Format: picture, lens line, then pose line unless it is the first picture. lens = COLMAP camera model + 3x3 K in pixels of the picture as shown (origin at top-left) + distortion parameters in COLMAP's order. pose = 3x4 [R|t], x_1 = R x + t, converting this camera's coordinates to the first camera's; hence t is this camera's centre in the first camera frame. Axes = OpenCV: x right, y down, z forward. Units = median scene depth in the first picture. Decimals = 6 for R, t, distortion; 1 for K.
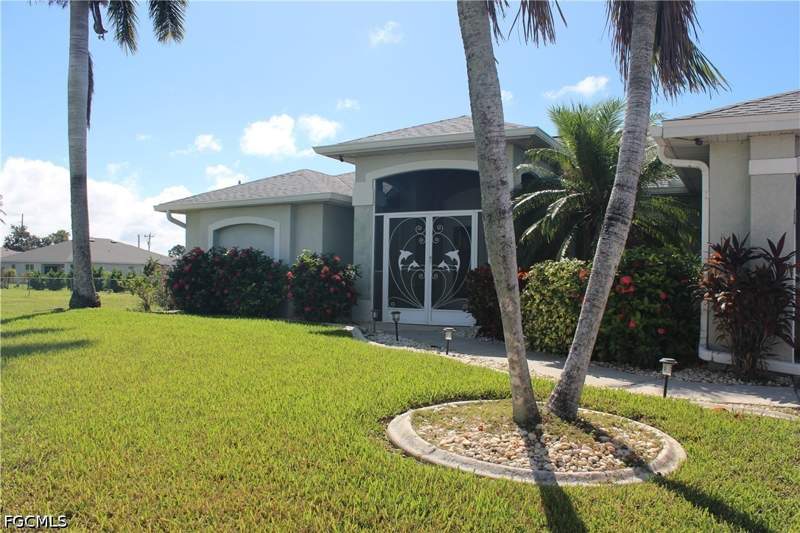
lens RADIAL K [[670.2, 0, 395.4], [0, 670.2, 268.2], [0, 0, 1]] dist [-0.111396, 0.037626]
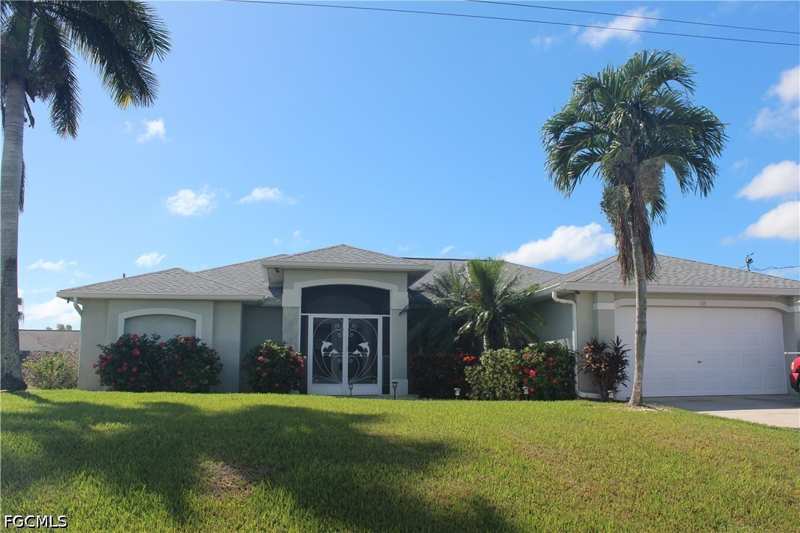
lens RADIAL K [[670.2, 0, 403.0], [0, 670.2, 269.9], [0, 0, 1]] dist [-0.111396, 0.037626]
pose [[0.789578, 0.081428, 0.608224, -0.709058], [0.000768, 0.991025, -0.133673, 0.011035], [-0.613650, 0.106012, 0.782429, -0.187202]]
